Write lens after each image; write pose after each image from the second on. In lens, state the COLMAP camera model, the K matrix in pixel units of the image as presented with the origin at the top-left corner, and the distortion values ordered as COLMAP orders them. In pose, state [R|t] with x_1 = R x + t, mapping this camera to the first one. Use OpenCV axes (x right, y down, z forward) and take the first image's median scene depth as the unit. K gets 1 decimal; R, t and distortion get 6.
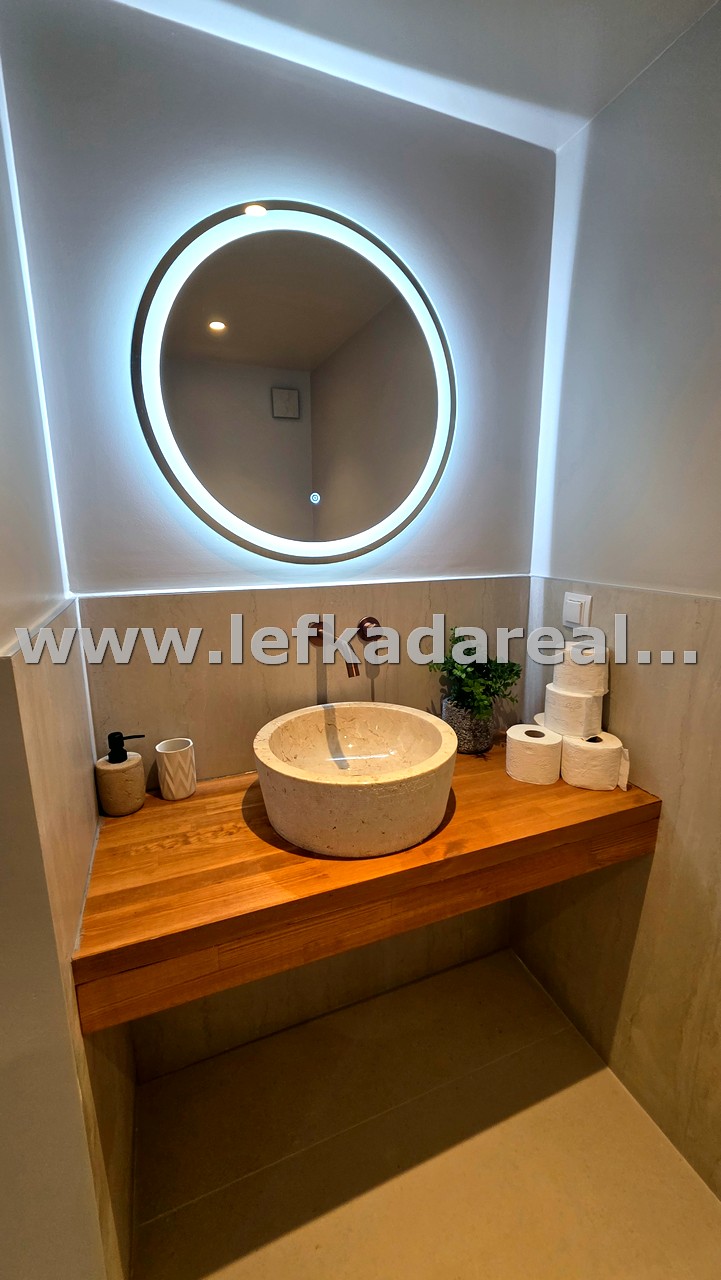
lens RADIAL K [[513.1, 0, 366.0], [0, 513.1, 639.8], [0, 0, 1]] dist [0.002520, 0.000283]
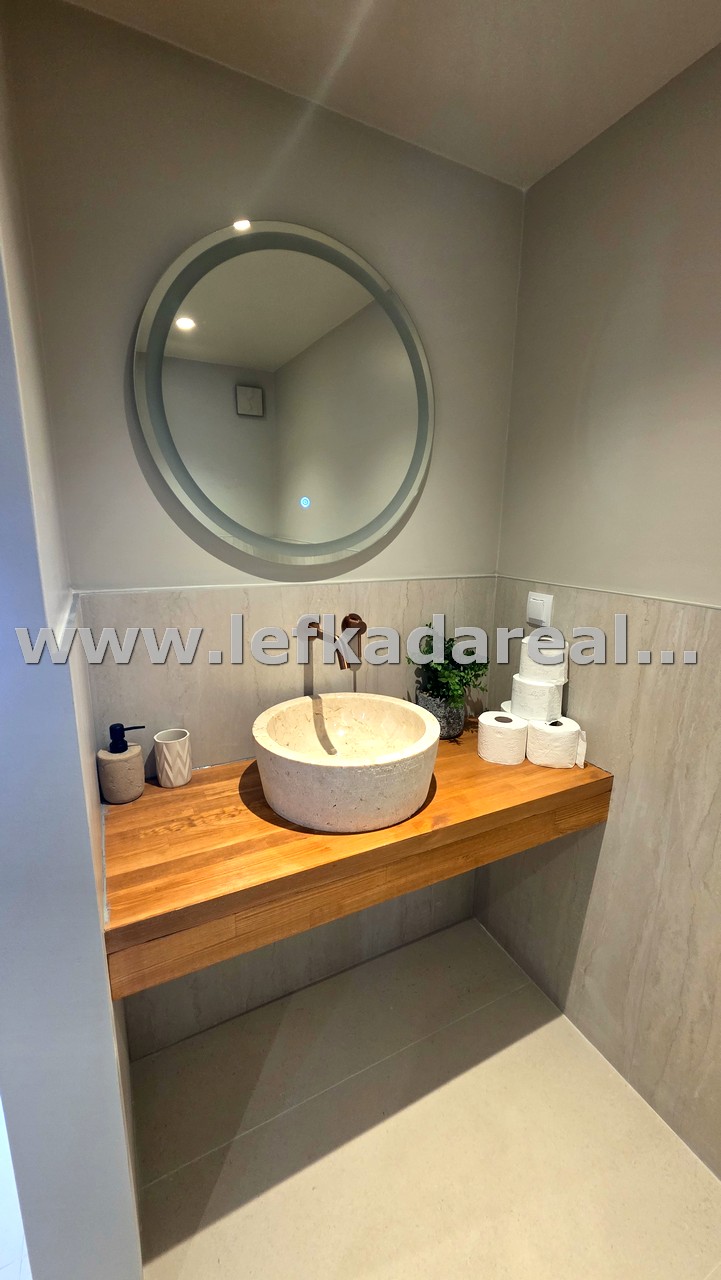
lens RADIAL K [[513.1, 0, 355.5], [0, 513.1, 641.3], [0, 0, 1]] dist [0.002520, 0.000283]
pose [[0.996039, -0.002251, 0.088894, -0.096219], [0.001036, 0.999906, 0.013703, -0.001518], [-0.088916, -0.013557, 0.995947, -0.081179]]
